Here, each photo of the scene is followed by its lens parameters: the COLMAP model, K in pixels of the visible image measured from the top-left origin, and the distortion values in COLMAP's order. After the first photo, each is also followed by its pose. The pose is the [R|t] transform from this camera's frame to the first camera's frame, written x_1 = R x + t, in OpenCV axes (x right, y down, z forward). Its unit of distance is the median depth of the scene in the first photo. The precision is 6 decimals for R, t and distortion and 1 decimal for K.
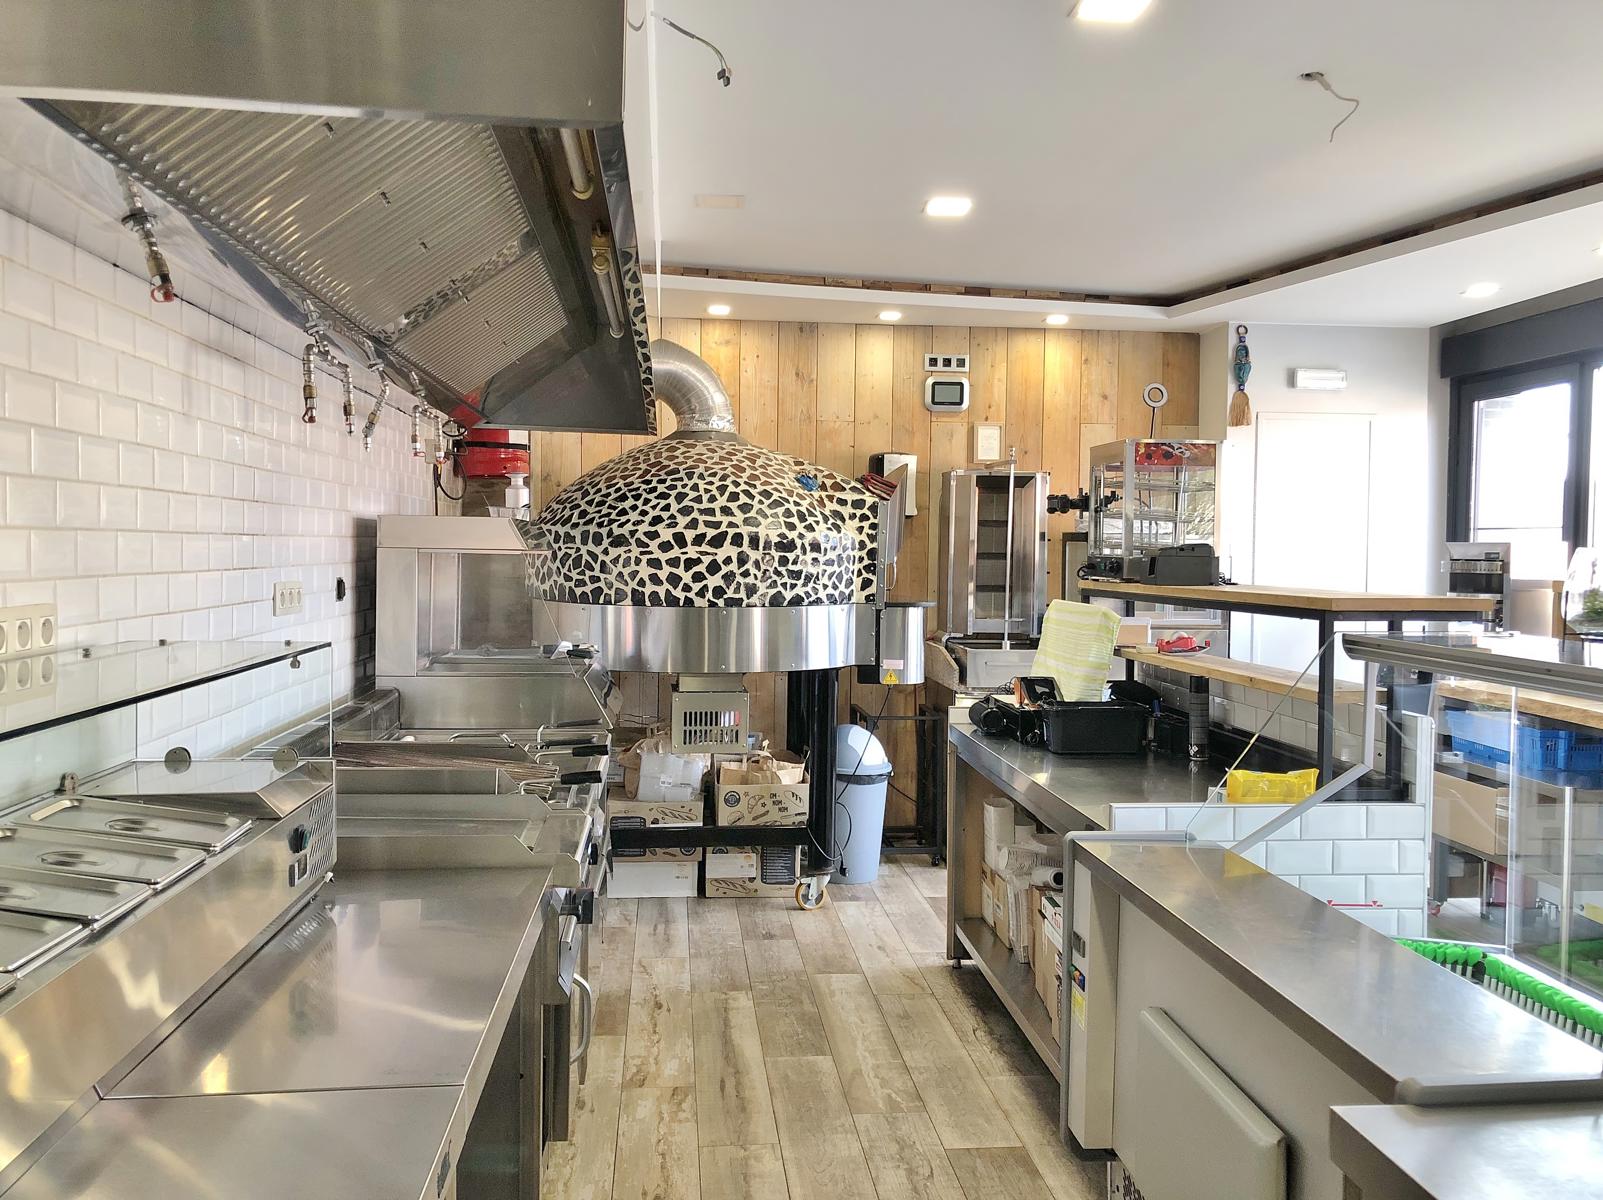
lens RADIAL K [[1338.2, 0, 801.5], [0, 1338.2, 600.0], [0, 0, 1]] dist [0.141621, -0.326170]
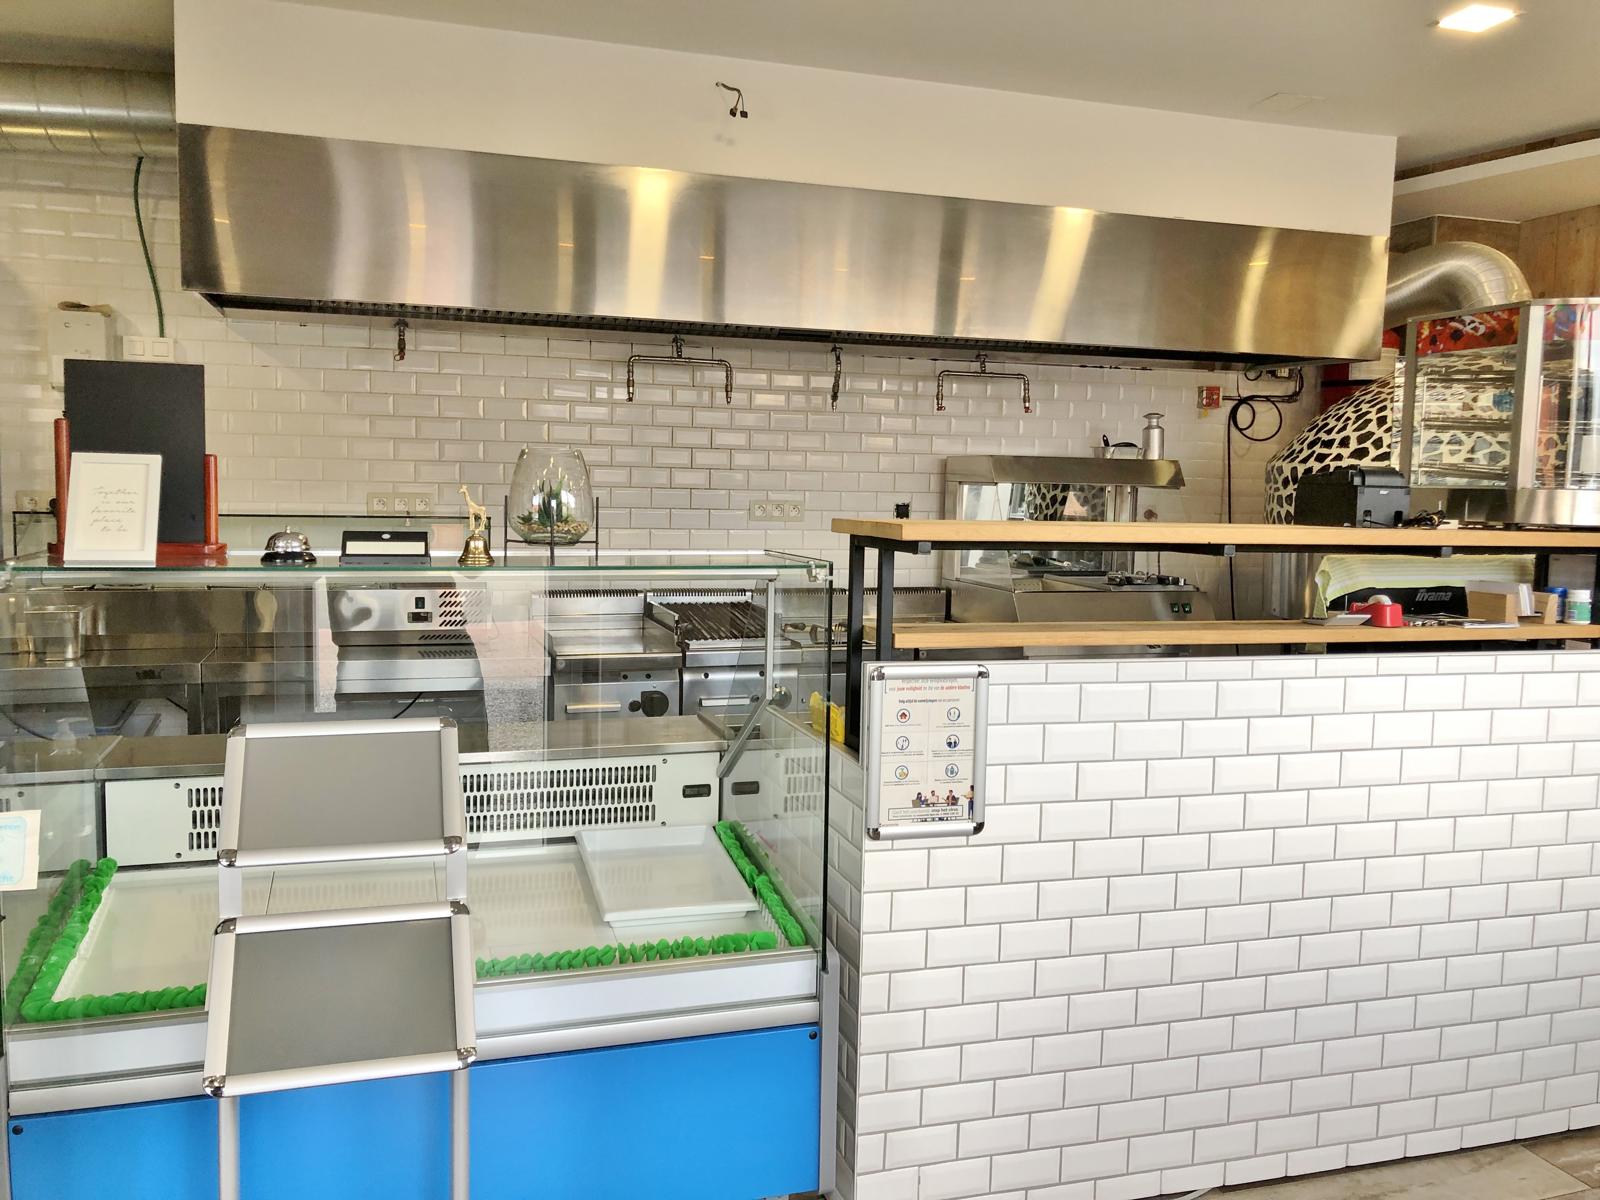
lens RADIAL K [[1335.7, 0, 800.0], [0, 1335.7, 600.0], [0, 0, 1]] dist [0.141621, -0.326170]
pose [[0.209549, 0.077032, -0.974759, 0.747089], [-0.054424, 0.996265, 0.067032, -0.003249], [0.976282, 0.039004, 0.212959, 0.469647]]
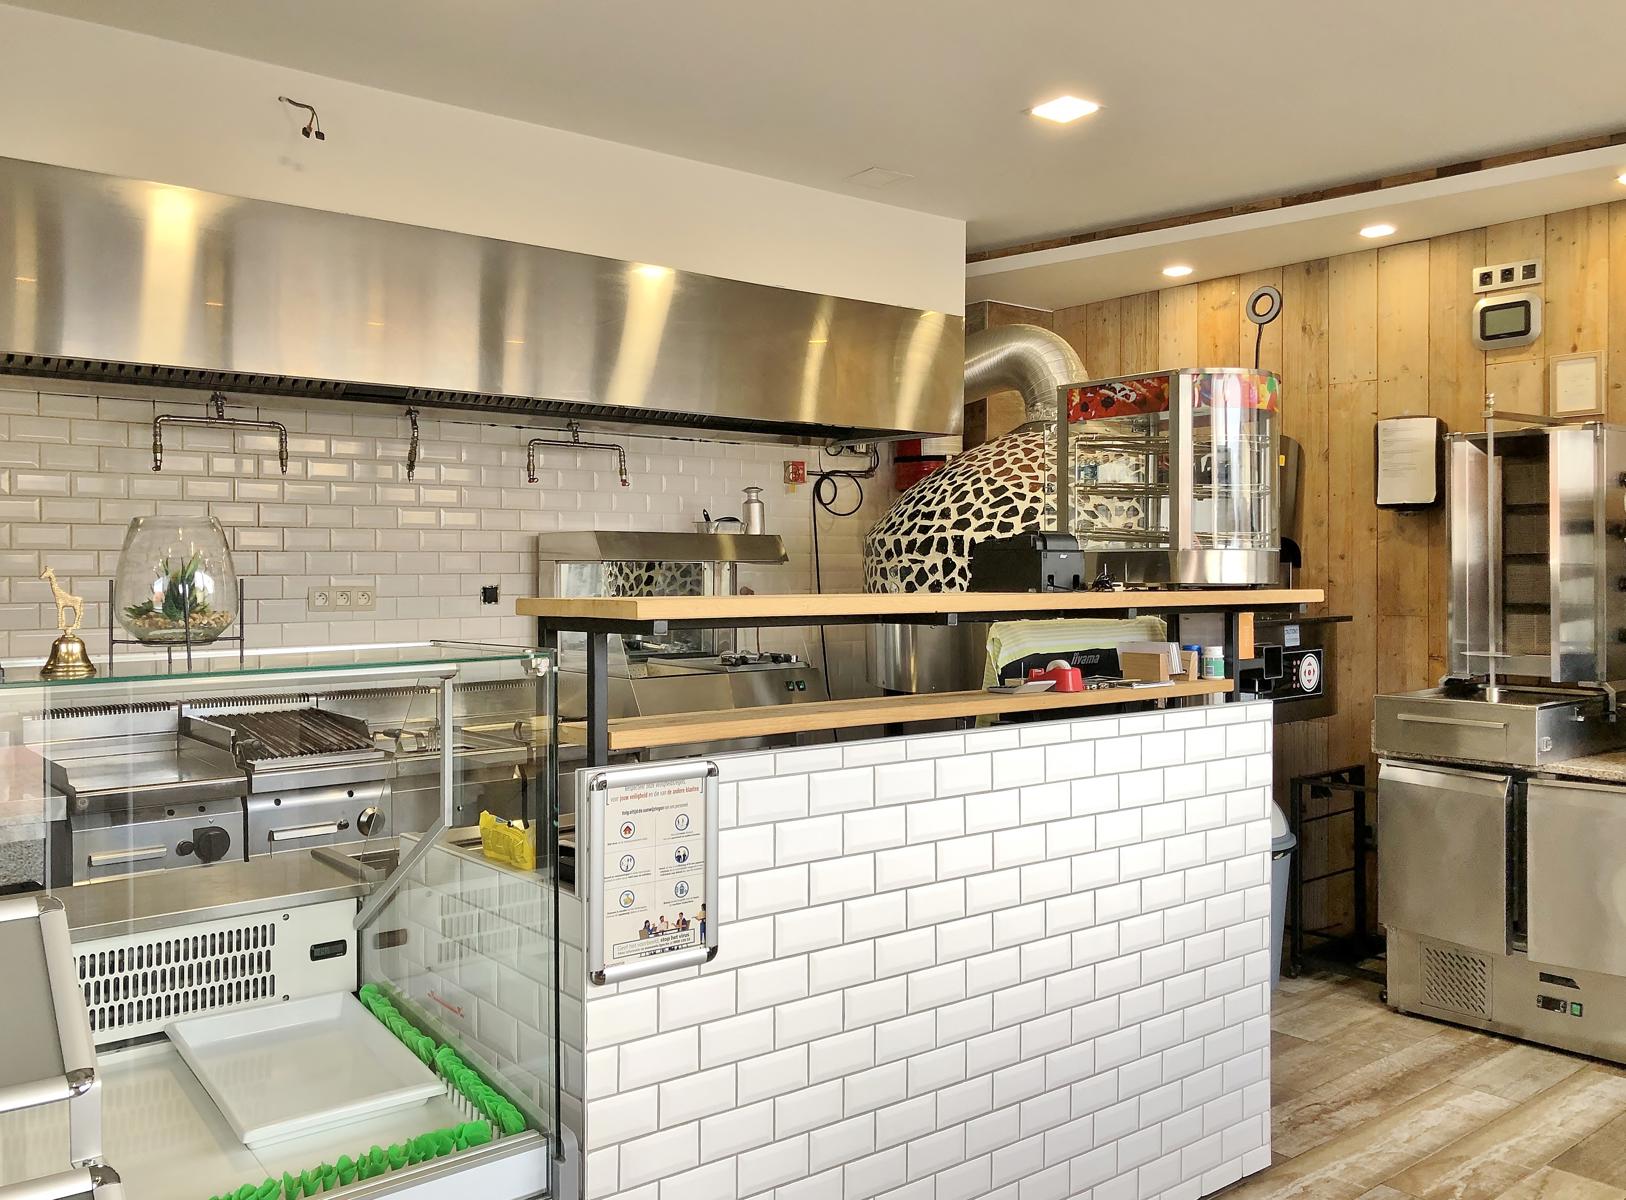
lens RADIAL K [[1381.3, 0, 811.7], [0, 1381.3, 594.6], [0, 0, 1]] dist [0.067060, -0.089802]
pose [[0.551769, -0.001669, -0.833995, 0.665792], [-0.019054, 0.999712, -0.014607, 0.002708], [0.833779, 0.023950, 0.551578, 0.423067]]
